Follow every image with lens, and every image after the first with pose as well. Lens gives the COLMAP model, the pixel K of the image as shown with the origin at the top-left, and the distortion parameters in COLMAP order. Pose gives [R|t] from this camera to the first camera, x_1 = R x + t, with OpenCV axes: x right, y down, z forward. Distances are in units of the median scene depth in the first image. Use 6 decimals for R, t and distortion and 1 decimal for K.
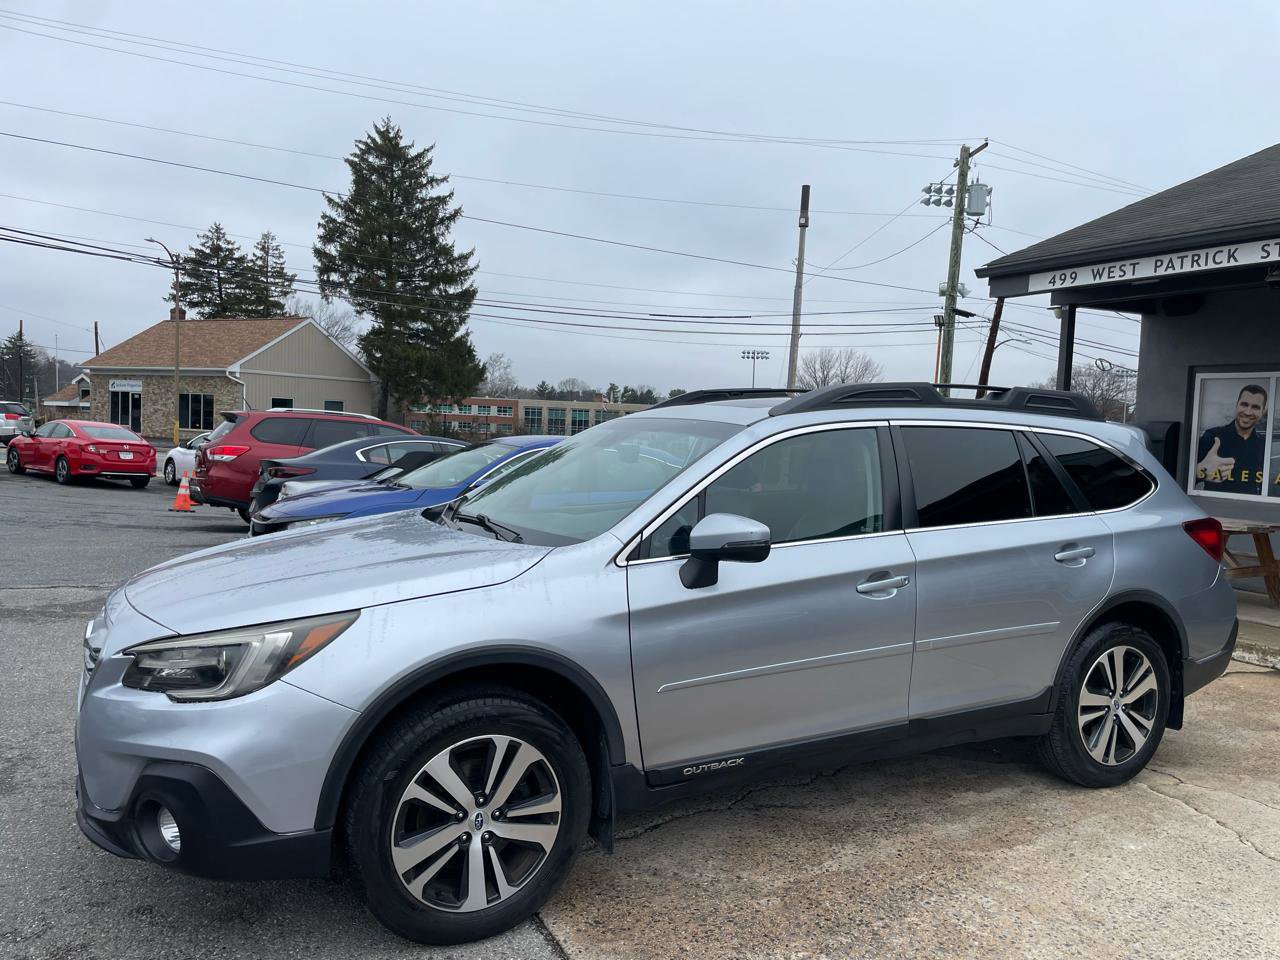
lens RADIAL K [[976.3, 0, 655.2], [0, 976.3, 479.2], [0, 0, 1]] dist [0.088244, -0.120697]
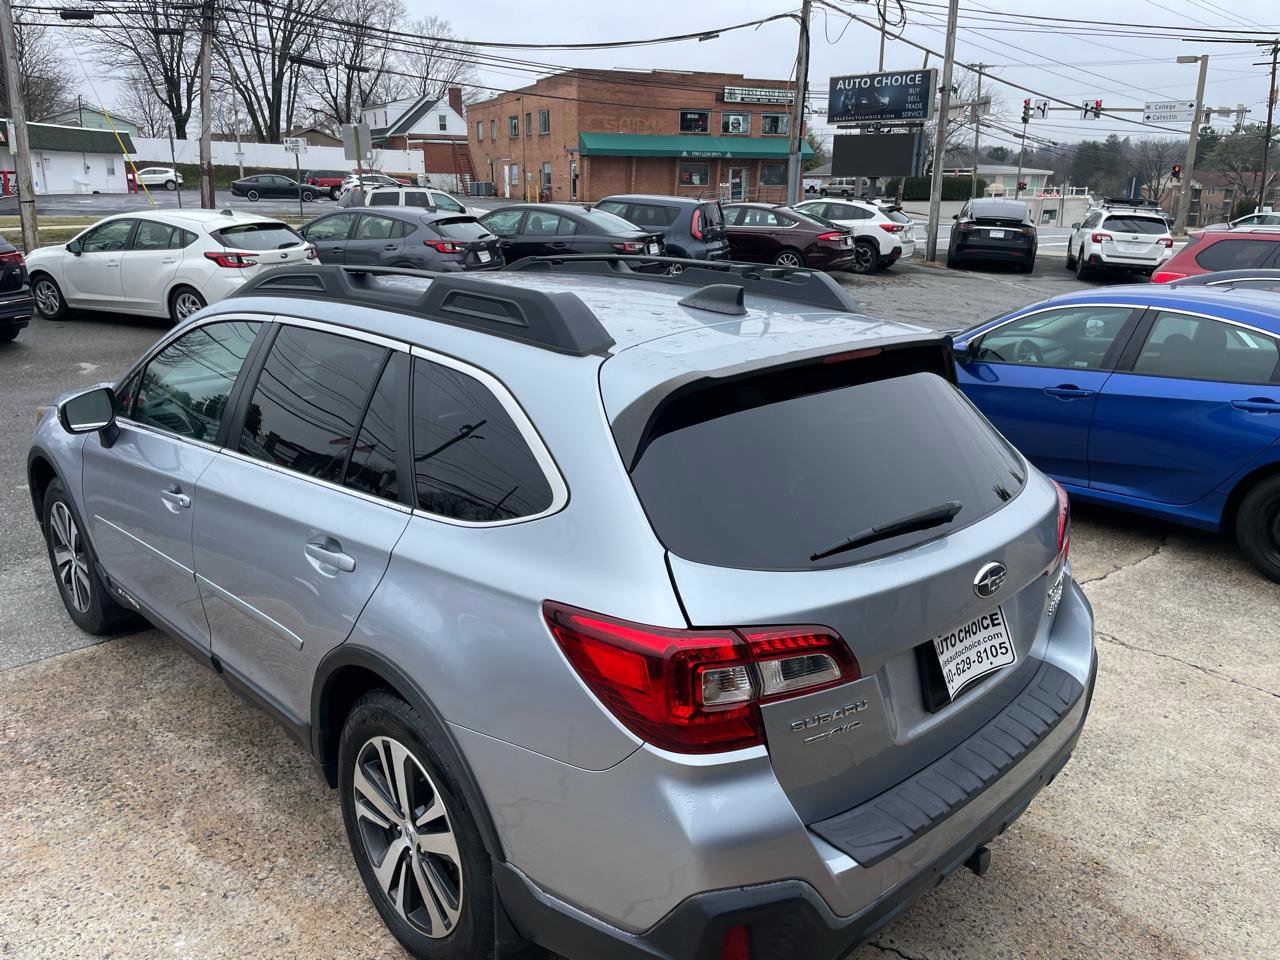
lens RADIAL K [[979.0, 0, 638.1], [0, 979.0, 470.4], [0, 0, 1]] dist [0.089427, -0.125085]
pose [[0.260368, 0.230508, -0.937590, 0.575607], [-0.049729, 0.972996, 0.225403, -0.069874], [0.964228, -0.012062, 0.264800, 0.561370]]
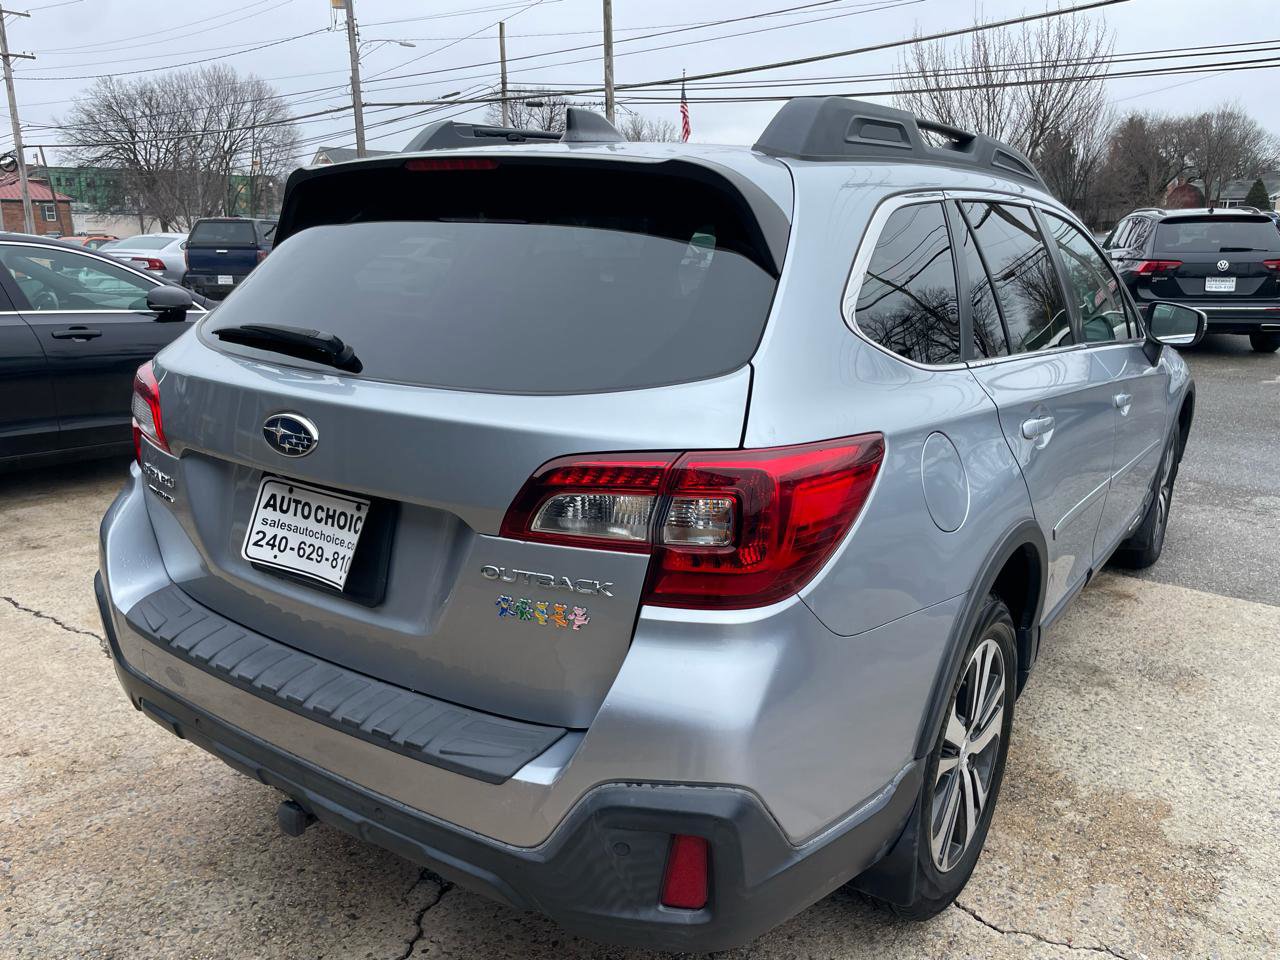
lens RADIAL K [[979.0, 0, 638.1], [0, 979.0, 470.4], [0, 0, 1]] dist [0.089427, -0.125085]
pose [[-0.892505, 0.063292, -0.446575, 0.361976], [-0.065087, 0.961669, 0.266375, -0.033678], [0.446317, 0.266808, -0.854175, 0.972960]]
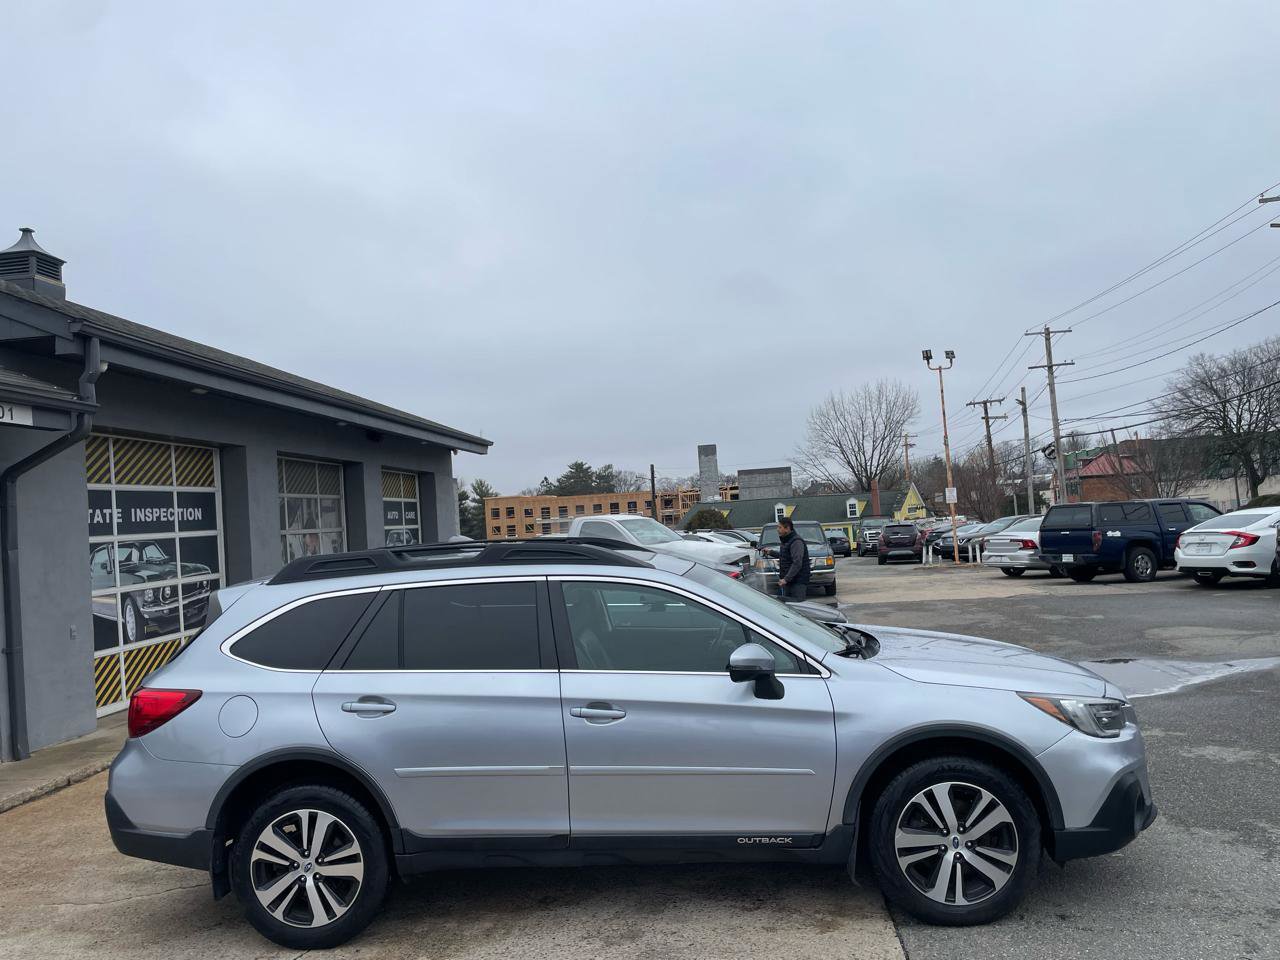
lens RADIAL K [[976.3, 0, 651.1], [0, 976.3, 474.8], [0, 0, 1]] dist [0.090239, -0.126812]
pose [[-0.845213, 0.033154, 0.533400, -0.356741], [0.053729, 0.998289, 0.023088, -0.123752], [-0.531722, 0.048173, -0.845548, 1.172228]]
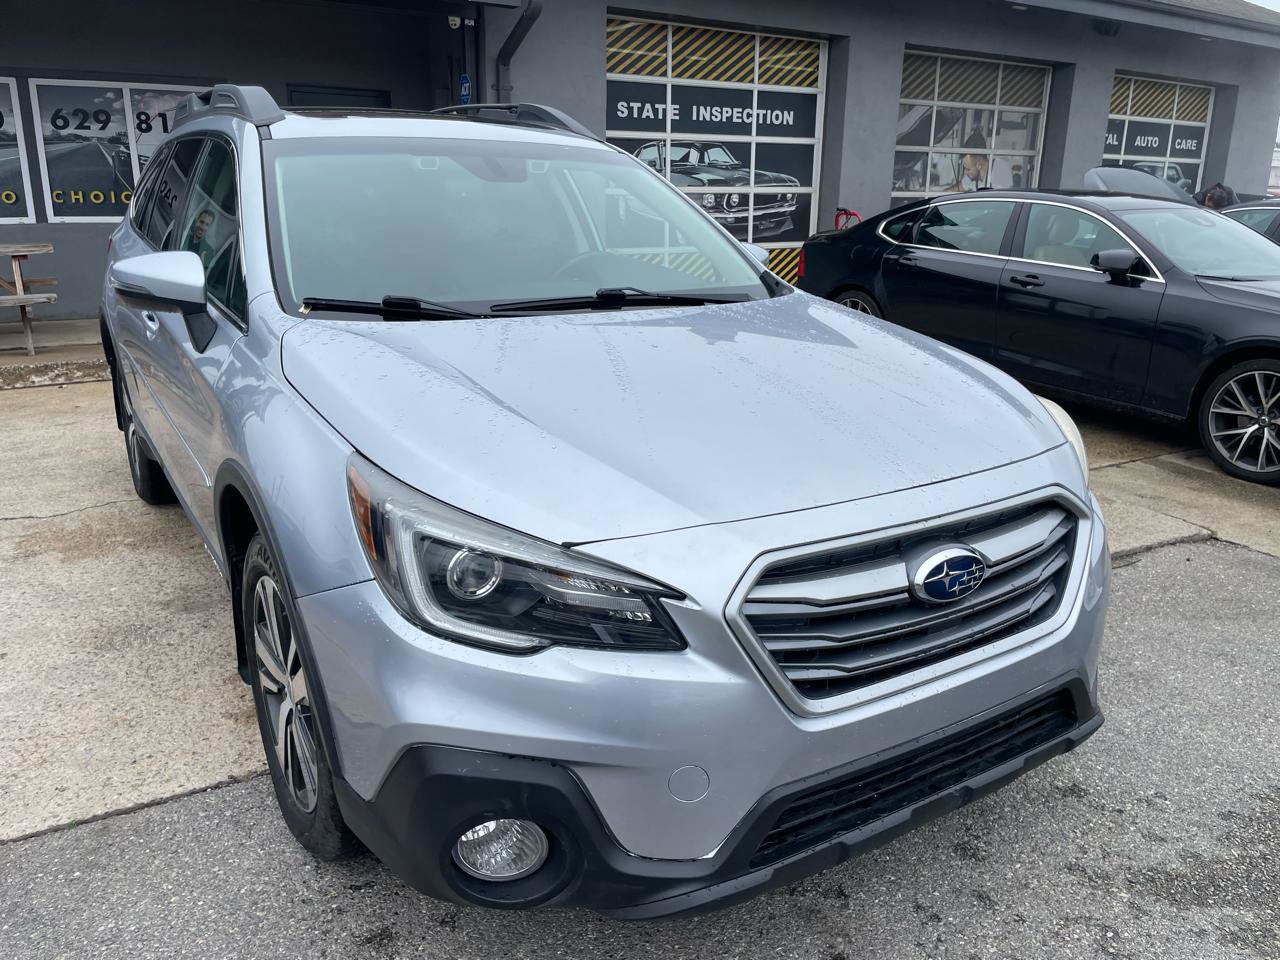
lens RADIAL K [[976.3, 0, 651.1], [0, 976.3, 474.8], [0, 0, 1]] dist [0.090239, -0.126812]
pose [[-0.069490, -0.315159, 0.946491, -0.448767], [0.035131, 0.947423, 0.318049, -0.030596], [-0.996964, 0.055353, -0.054764, 0.509822]]
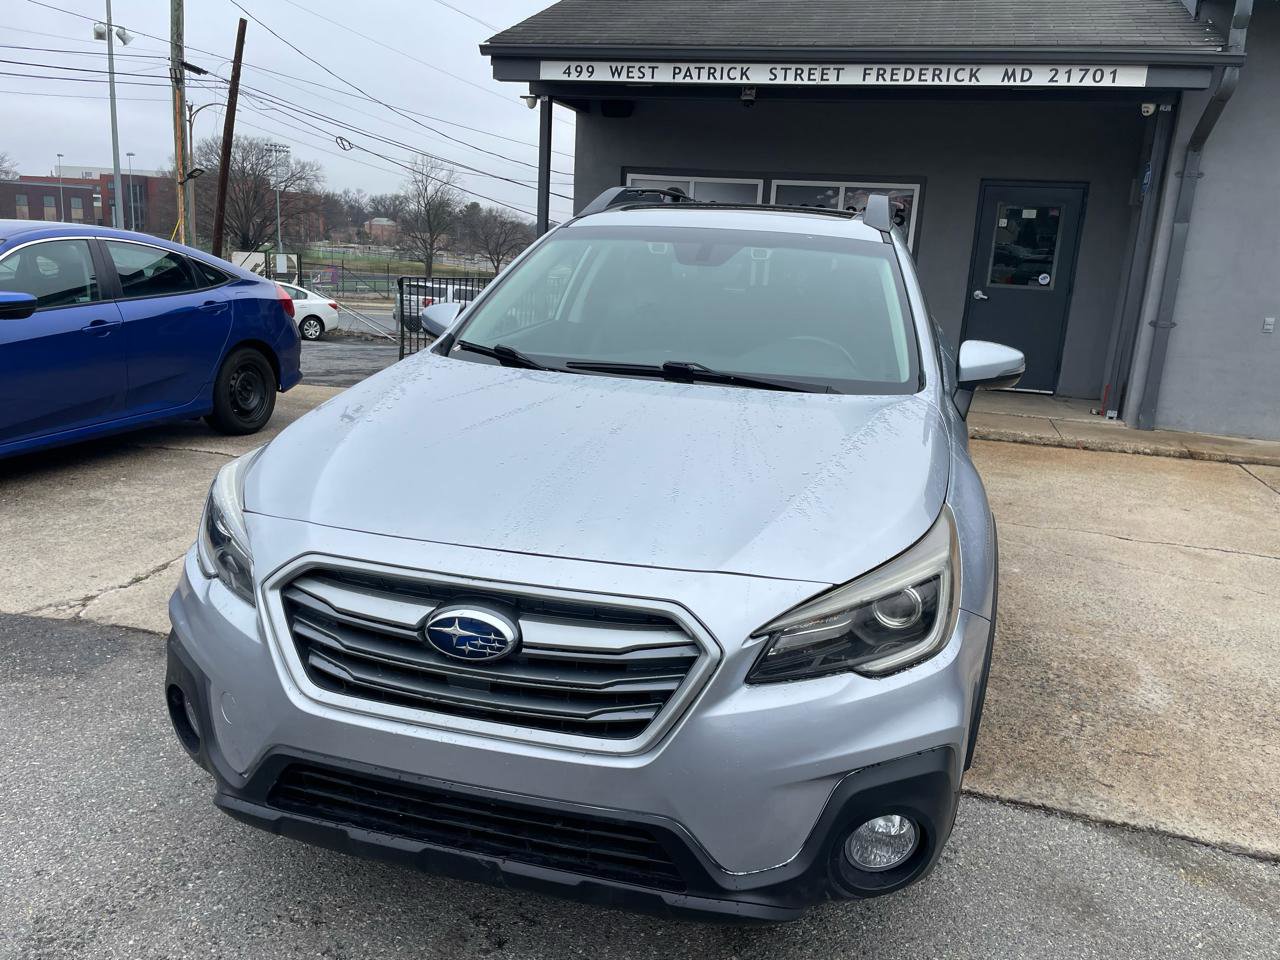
lens RADIAL K [[971.9, 0, 660.5], [0, 971.9, 476.7], [0, 0, 1]] dist [0.091633, -0.121726]
pose [[0.681043, -0.168048, 0.712699, -0.375640], [0.008988, 0.975154, 0.221344, -0.022911], [-0.732188, -0.144339, 0.665633, 0.243048]]
